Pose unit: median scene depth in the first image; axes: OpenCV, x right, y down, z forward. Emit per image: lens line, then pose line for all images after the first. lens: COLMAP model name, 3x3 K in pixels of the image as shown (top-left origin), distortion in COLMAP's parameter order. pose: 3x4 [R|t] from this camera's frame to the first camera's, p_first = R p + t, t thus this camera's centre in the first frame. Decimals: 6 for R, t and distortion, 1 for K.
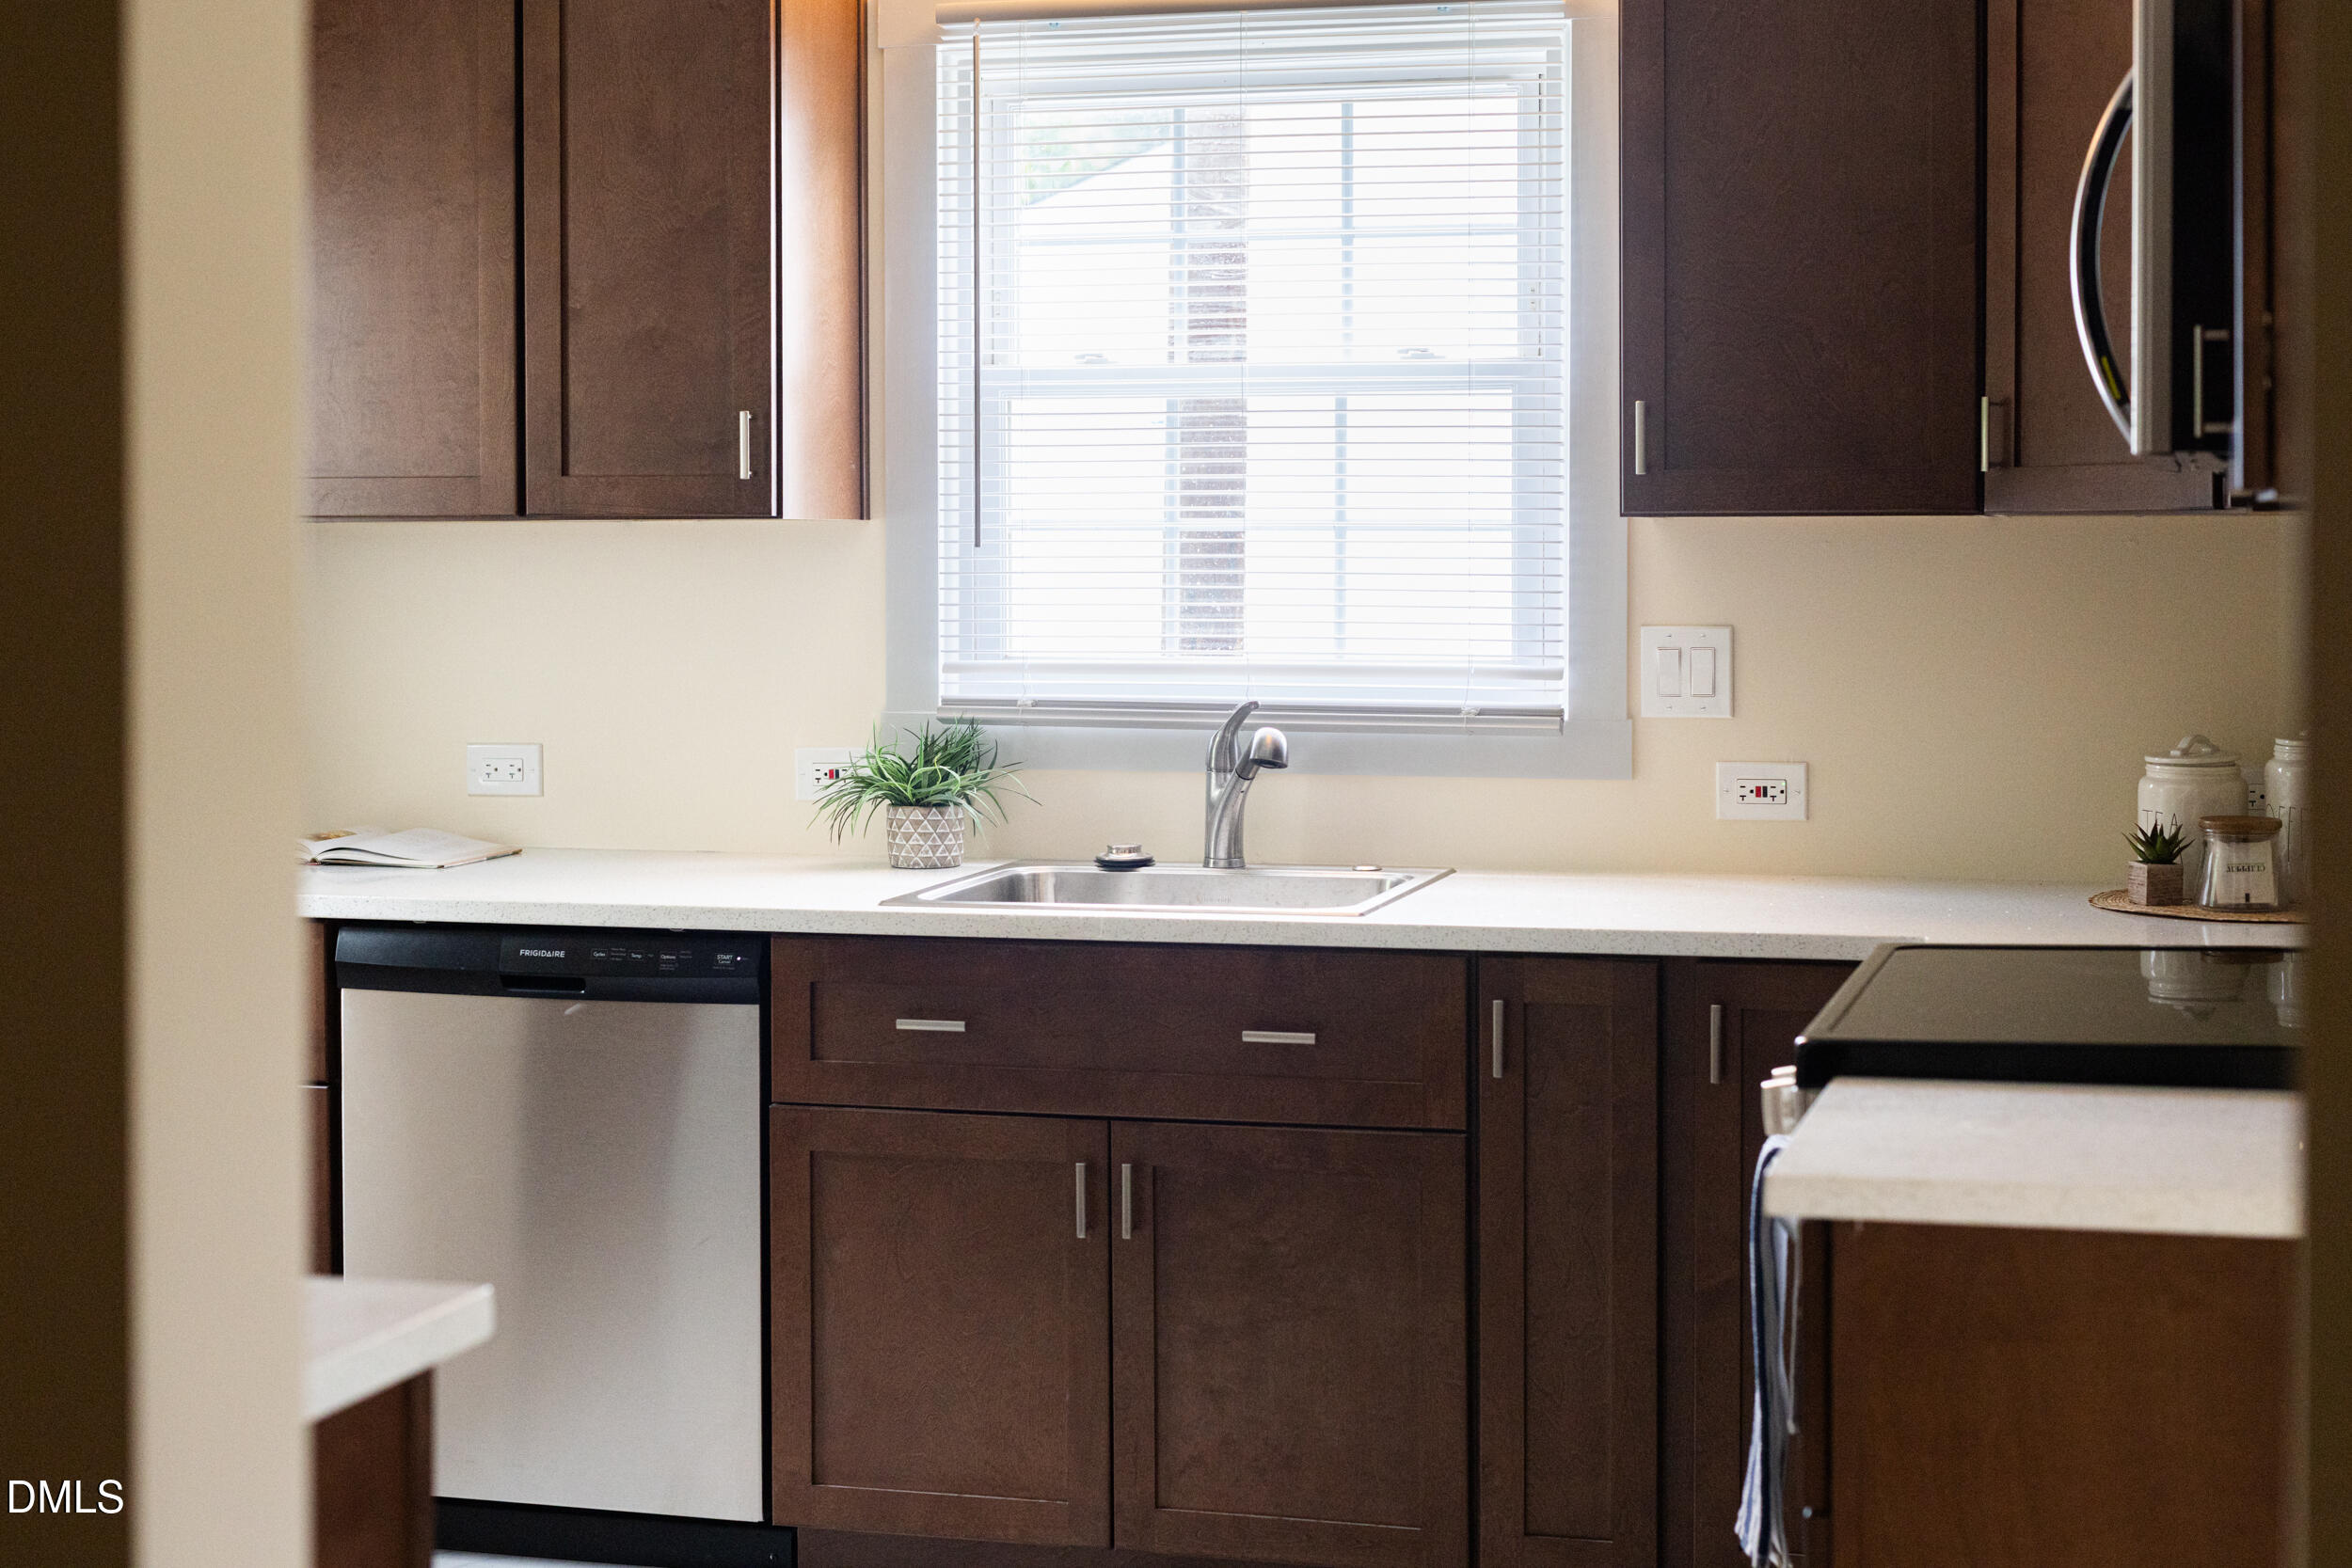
lens RADIAL K [[3631.6, 0, 1177.2], [0, 3631.6, 606.6], [0, 0, 1]] dist [-0.005966, -0.099767]
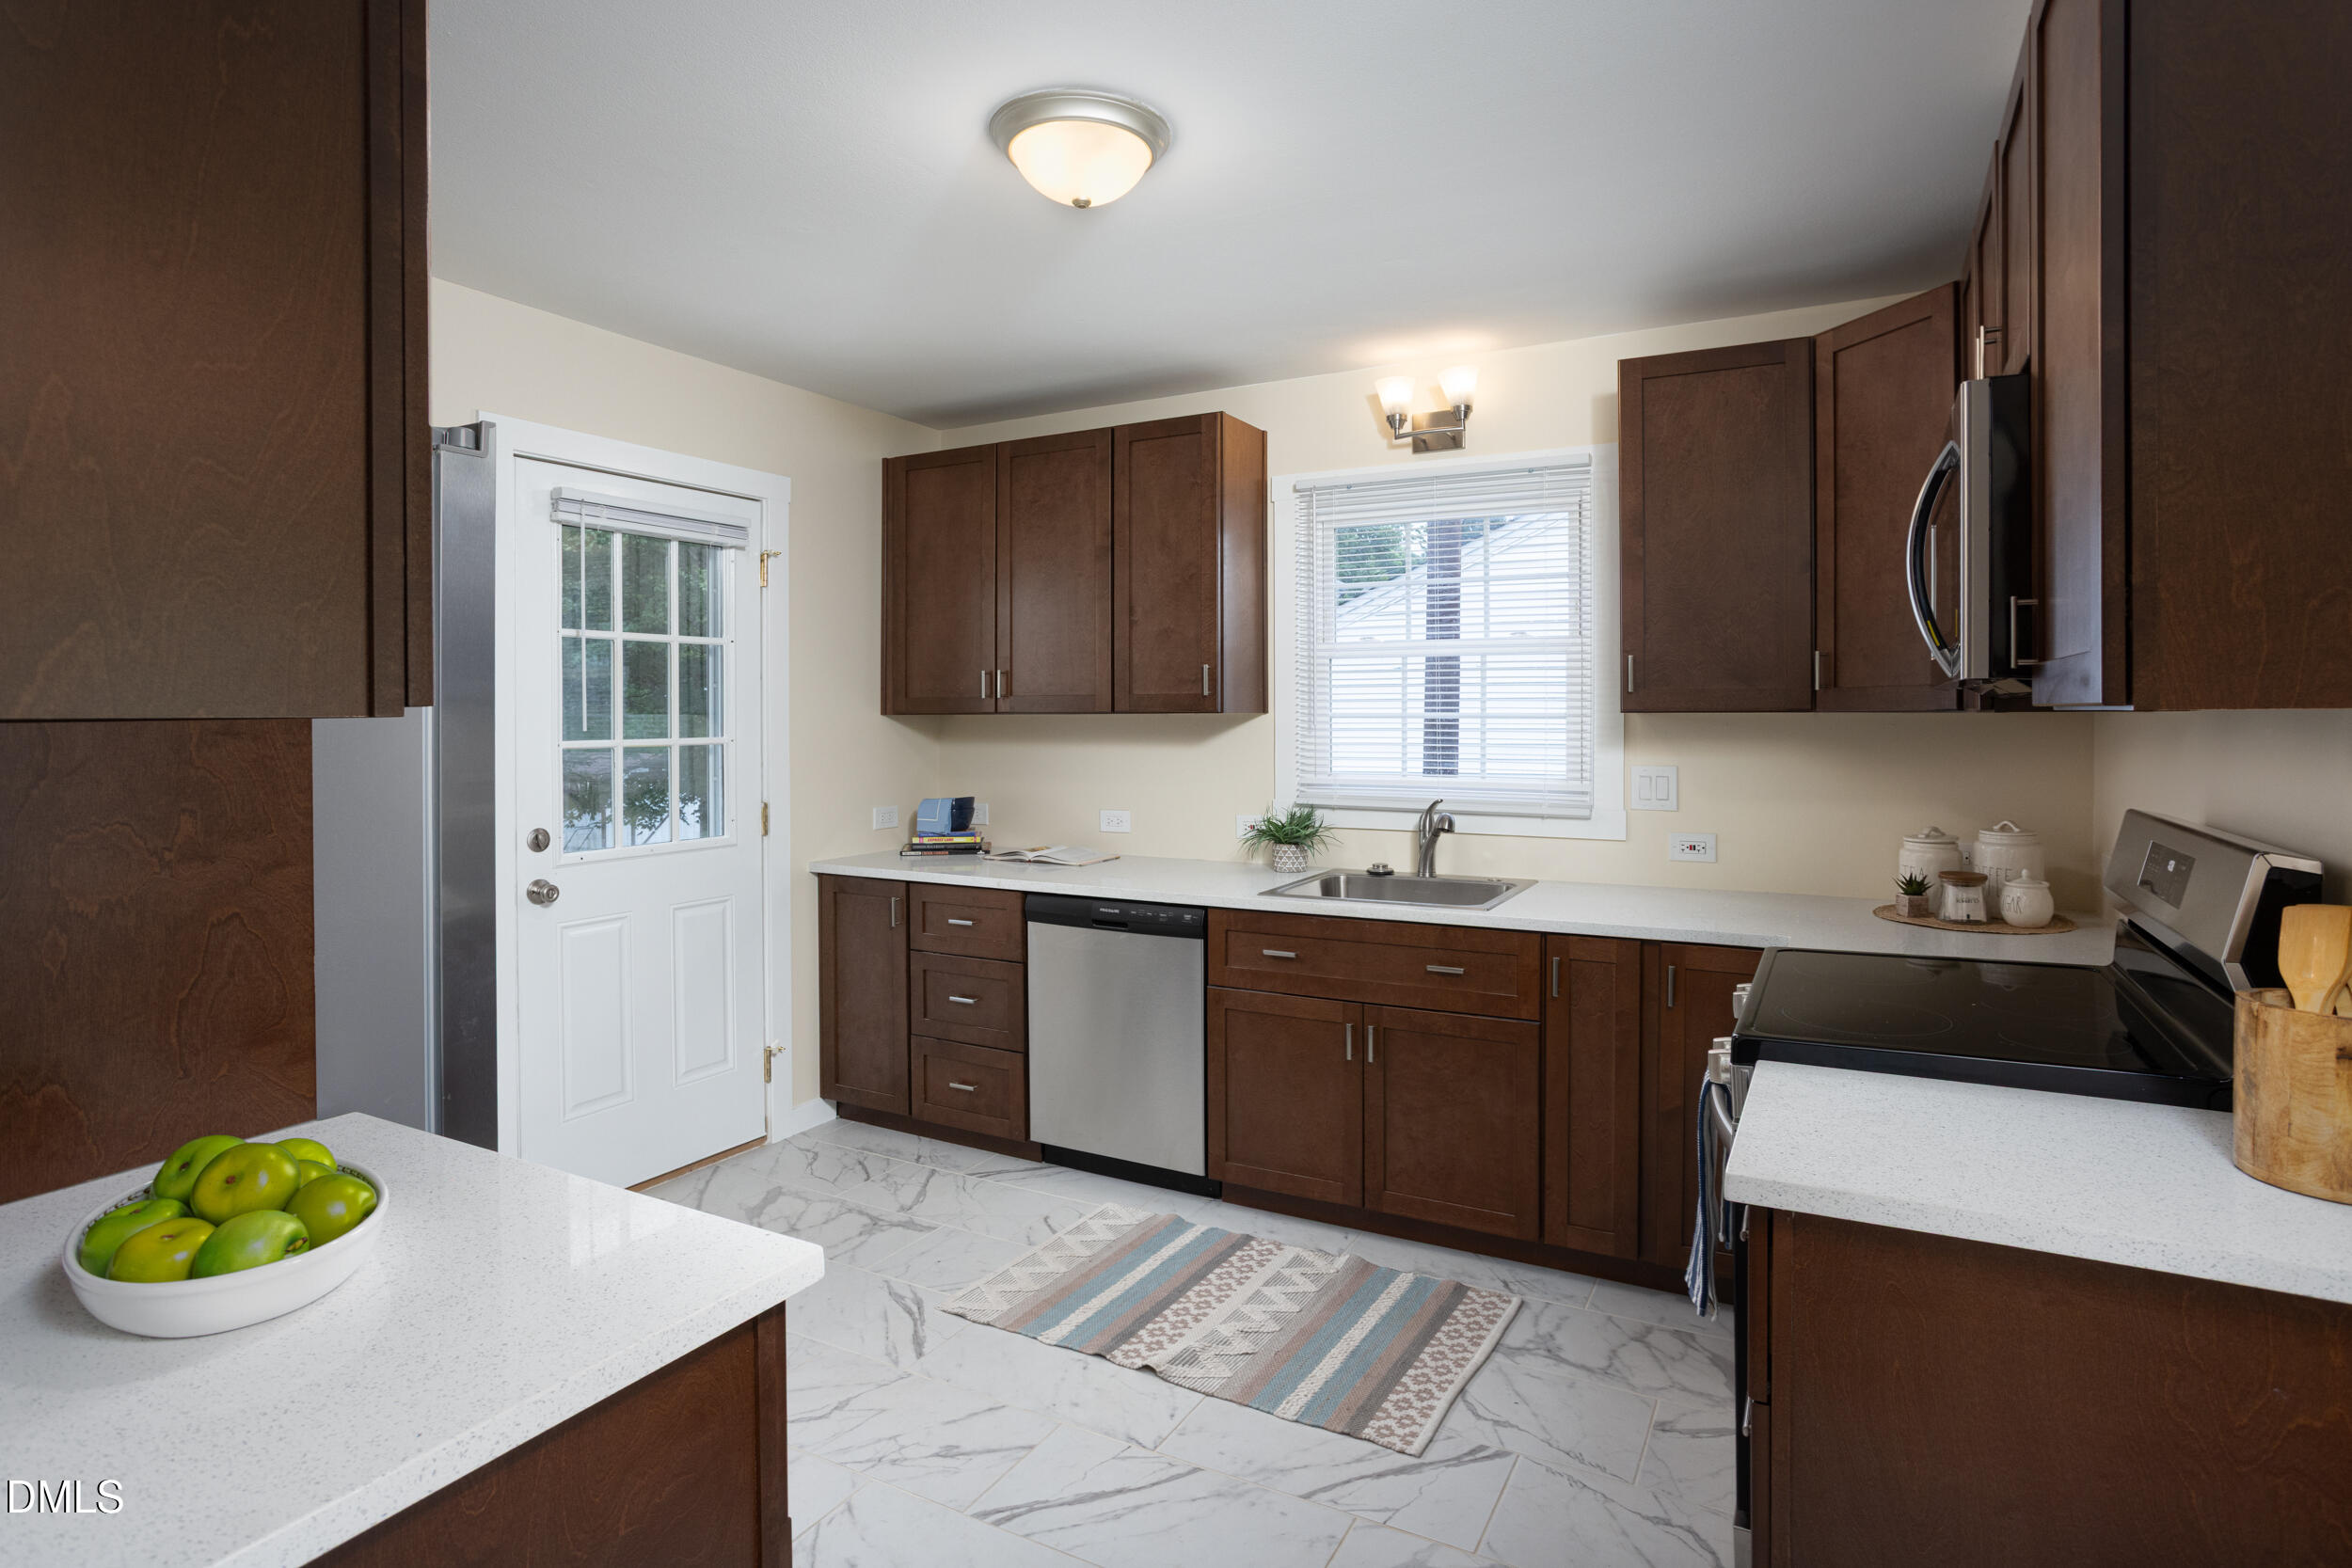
lens RADIAL K [[1240.1, 0, 1179.5], [0, 1240.1, 715.1], [0, 0, 1]] dist [-0.040280, 0.000233]
pose [[0.975834, 0.000845, -0.218513, 0.033207], [-0.004600, 0.999850, -0.016673, -0.011175], [0.218467, 0.017275, 0.975691, 0.281685]]
